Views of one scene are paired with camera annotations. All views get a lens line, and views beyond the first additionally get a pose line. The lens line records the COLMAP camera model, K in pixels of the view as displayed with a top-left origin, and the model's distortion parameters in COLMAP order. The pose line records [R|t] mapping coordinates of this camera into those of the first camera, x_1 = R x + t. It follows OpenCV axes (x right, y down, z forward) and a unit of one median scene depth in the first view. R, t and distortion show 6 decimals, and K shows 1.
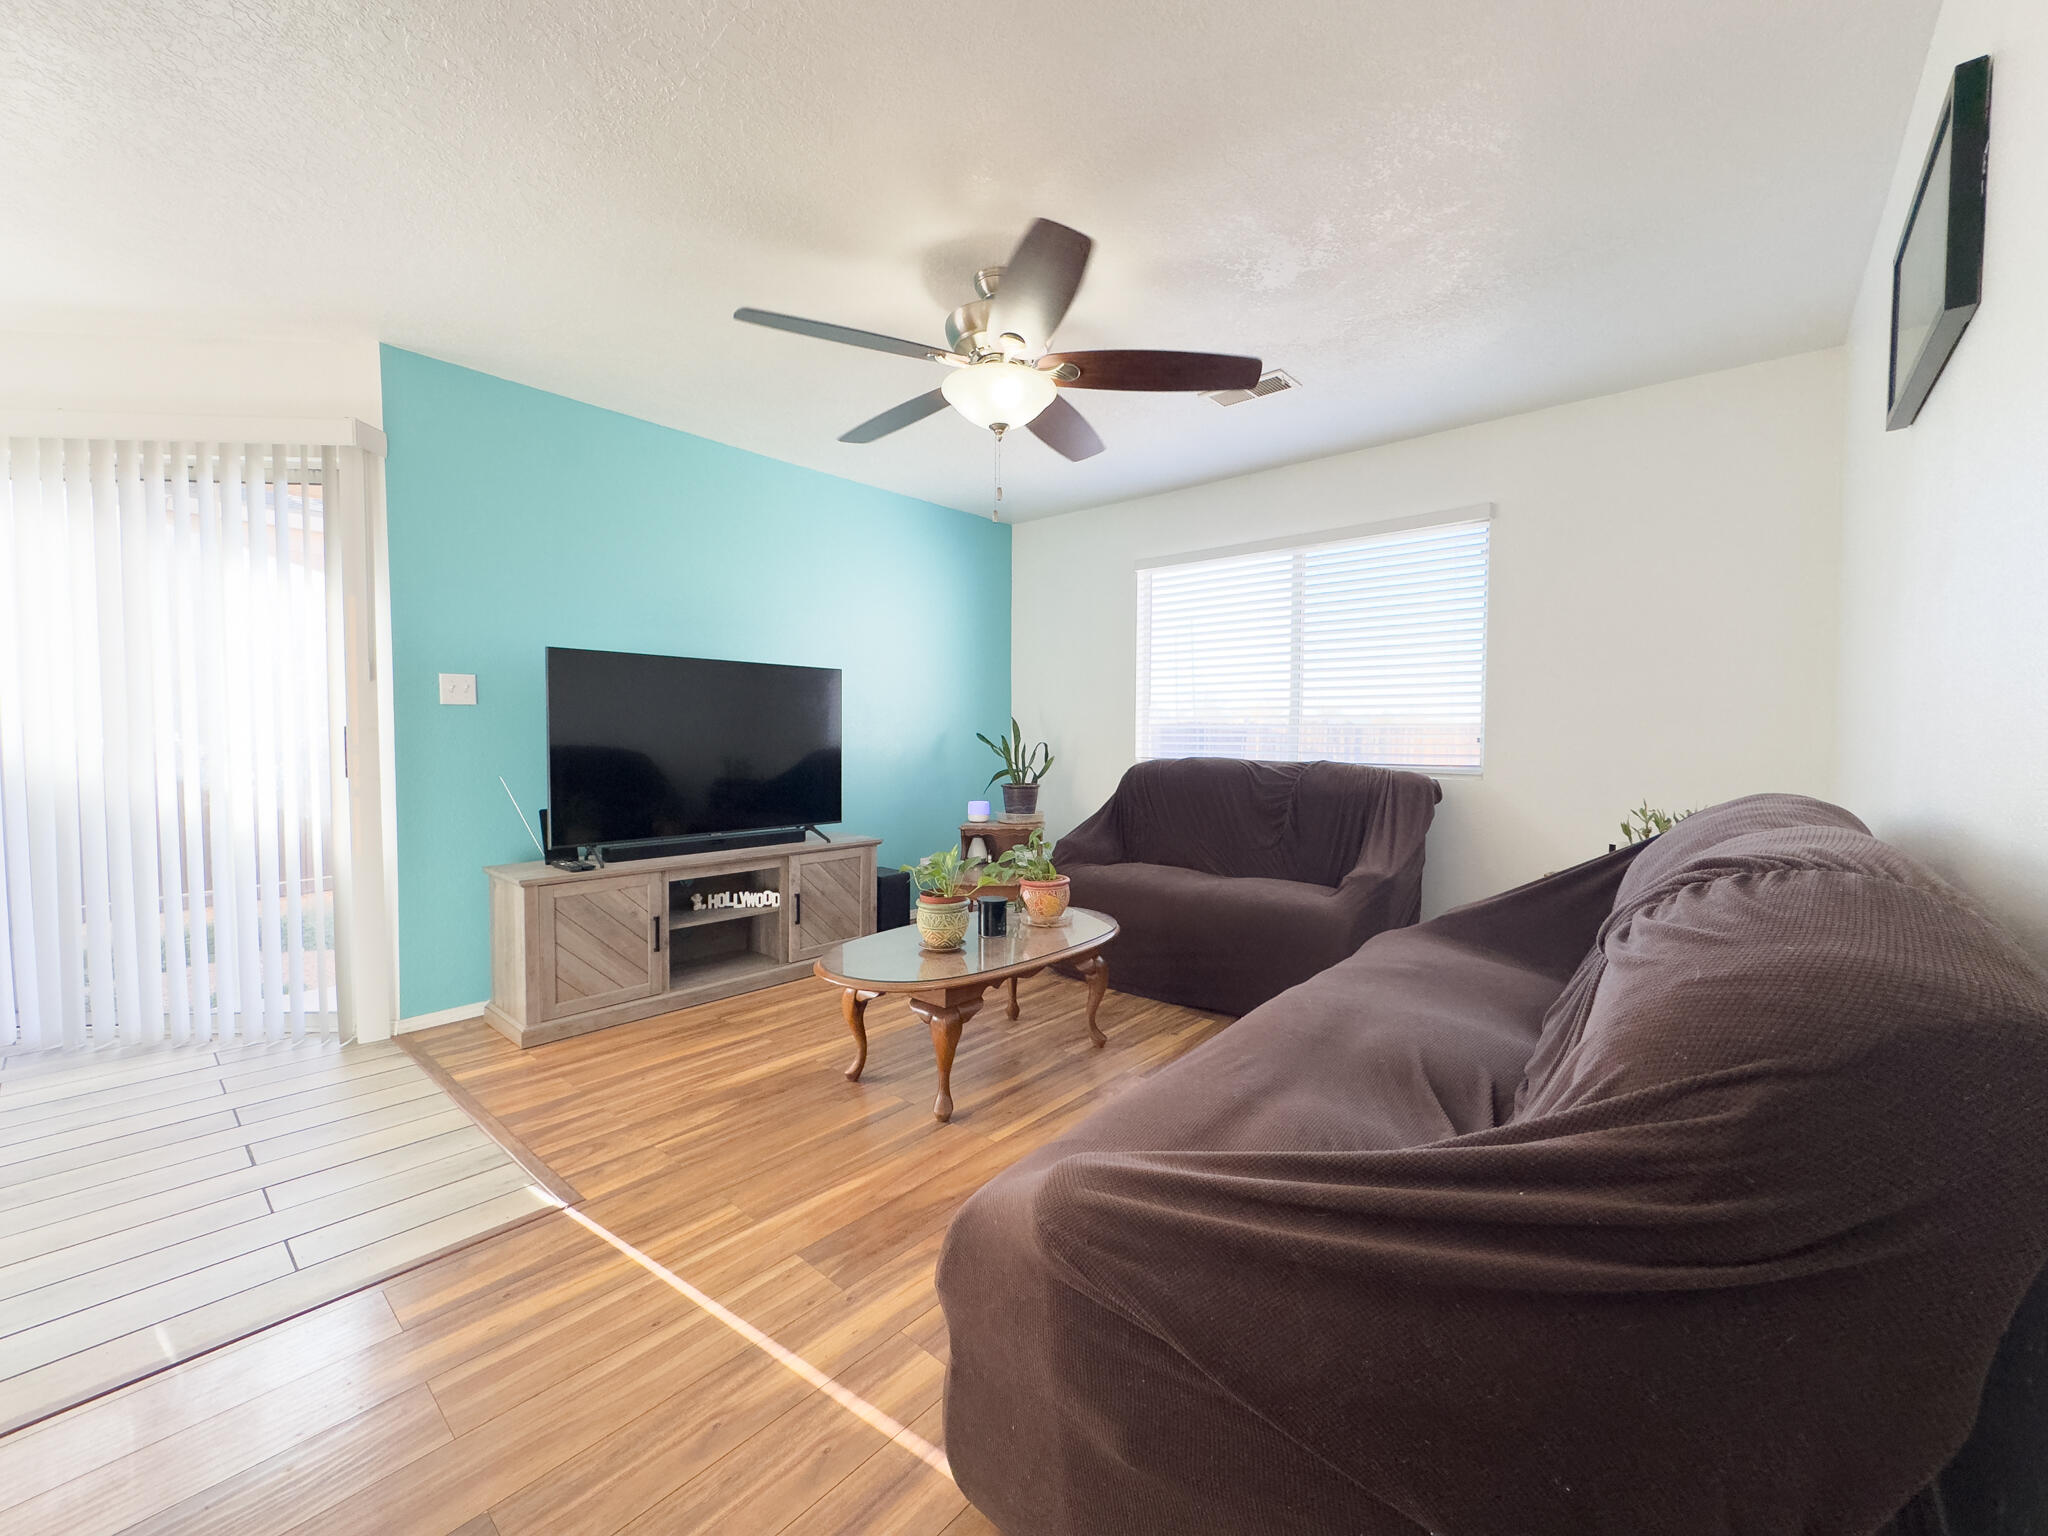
lens RADIAL K [[820.5, 0, 1045.3], [0, 820.5, 766.8], [0, 0, 1]] dist [0.001545, 0.001101]
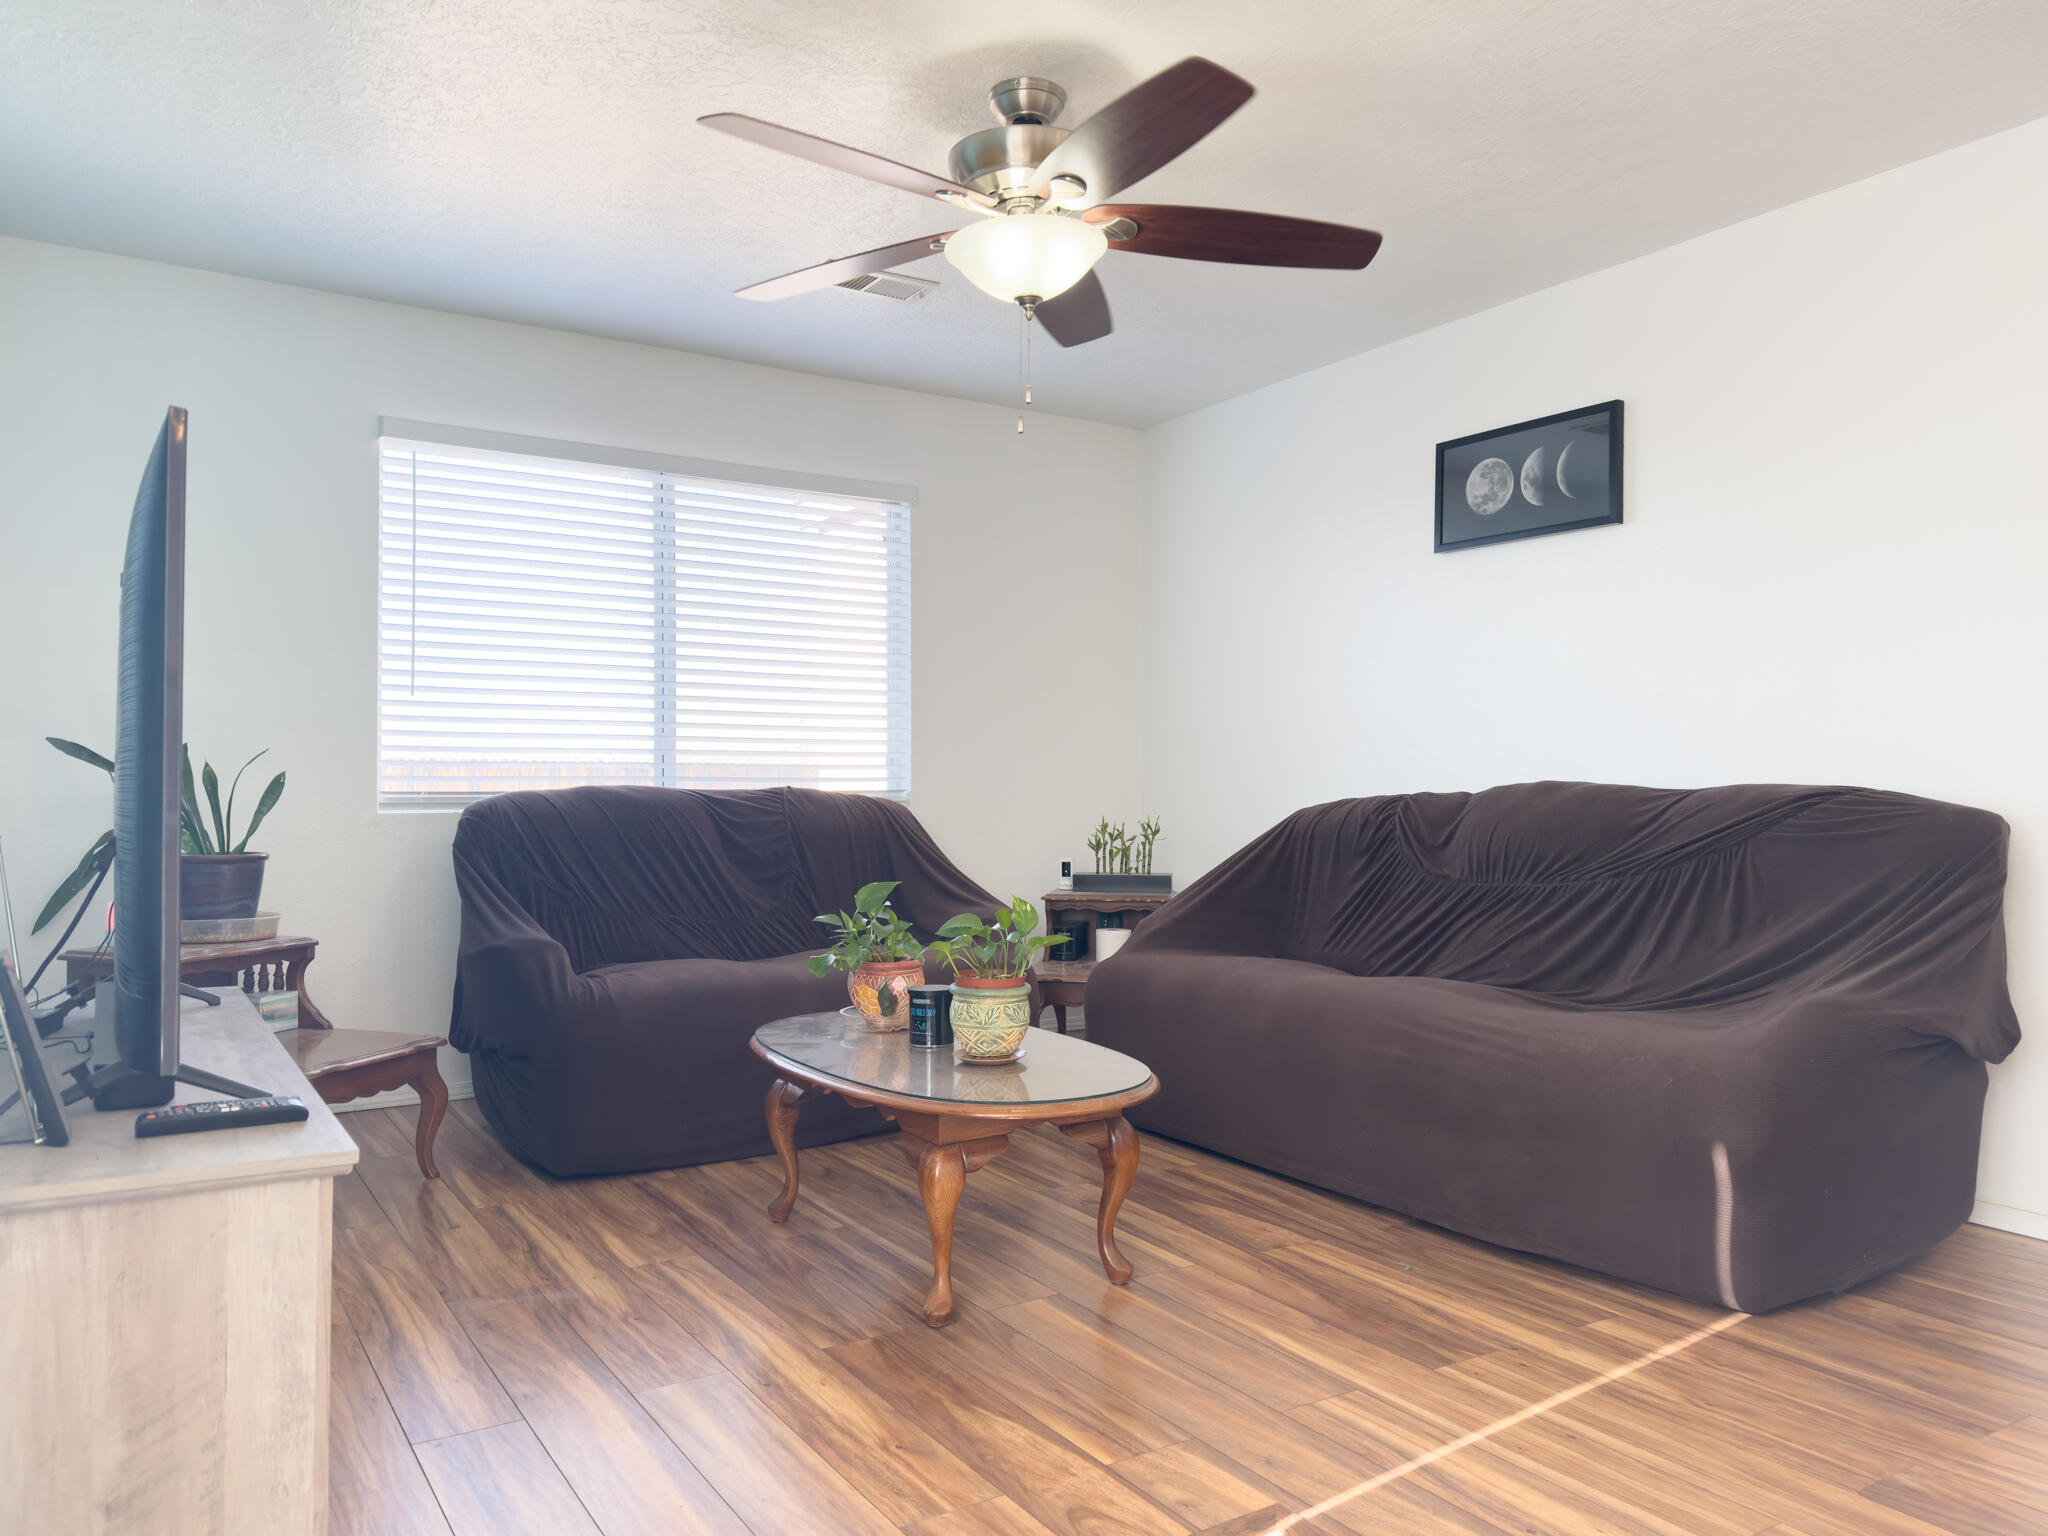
lens RADIAL K [[1436.0, 0, 1014.0], [0, 1436.0, 761.5], [0, 0, 1]] dist [0.027240, -0.019659]
pose [[0.305966, 0.006918, 0.952017, -1.038818], [0.039912, 0.999001, -0.020087, 0.005339], [-0.951205, 0.044143, 0.305384, 0.542752]]
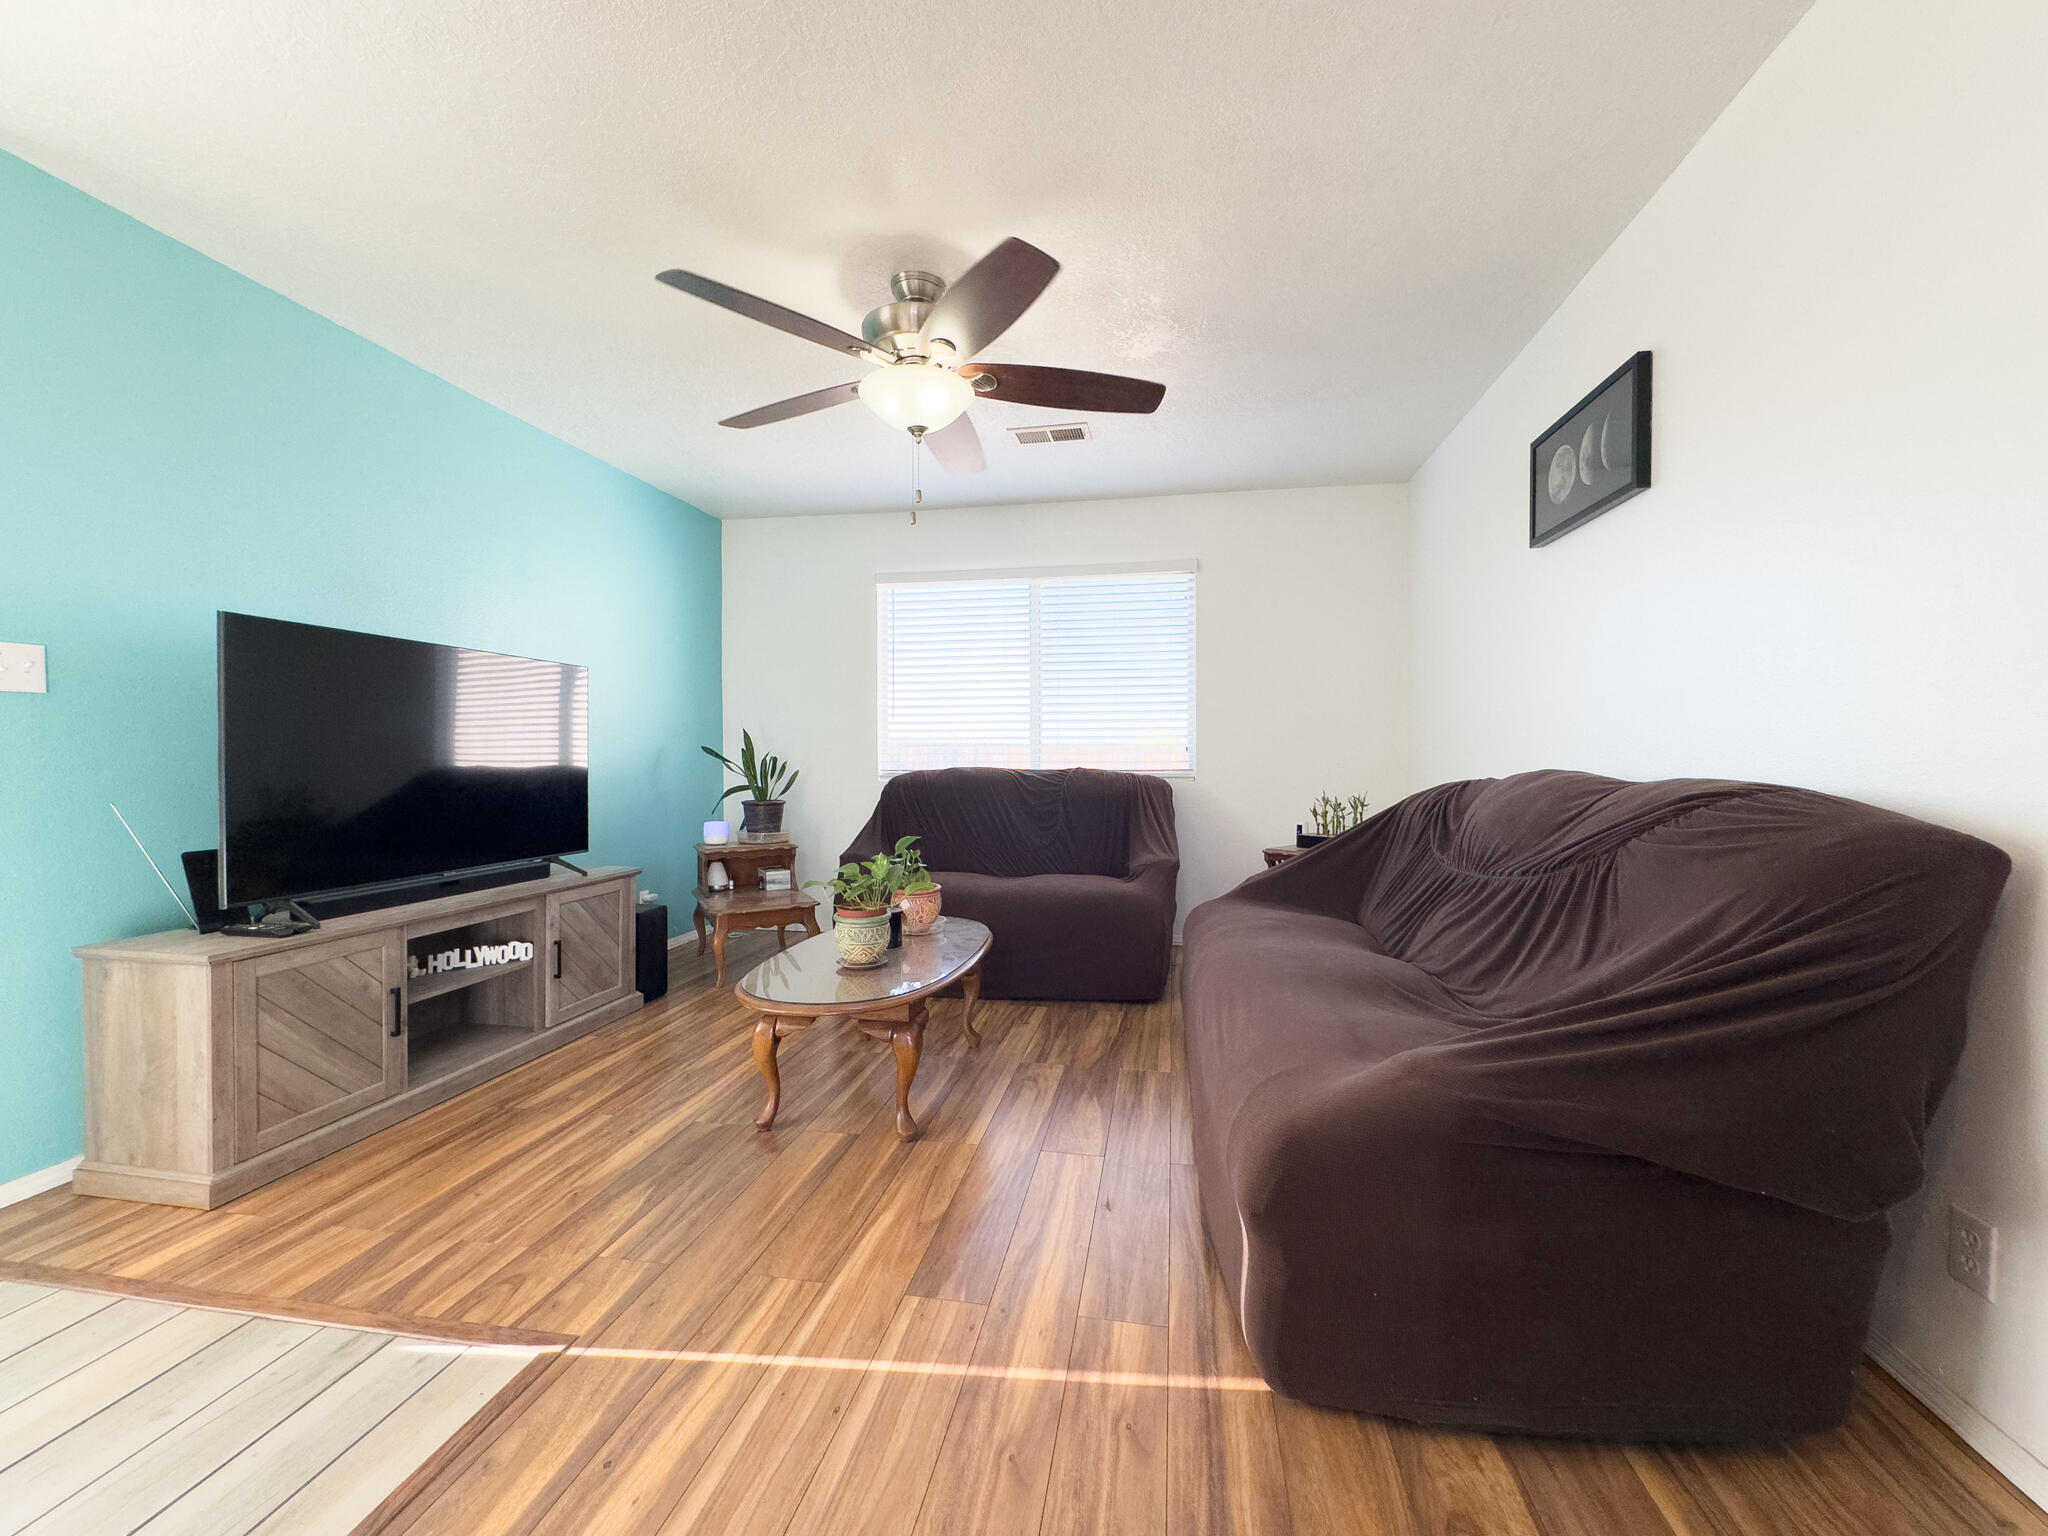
lens RADIAL K [[820.5, 0, 1043.9], [0, 820.5, 771.5], [0, 0, 1]] dist [0.001545, 0.001101]
pose [[0.857962, -0.016737, 0.513441, -0.370606], [0.027747, 0.999520, -0.013783, 0.015075], [-0.512964, 0.026071, 0.858014, 0.067486]]
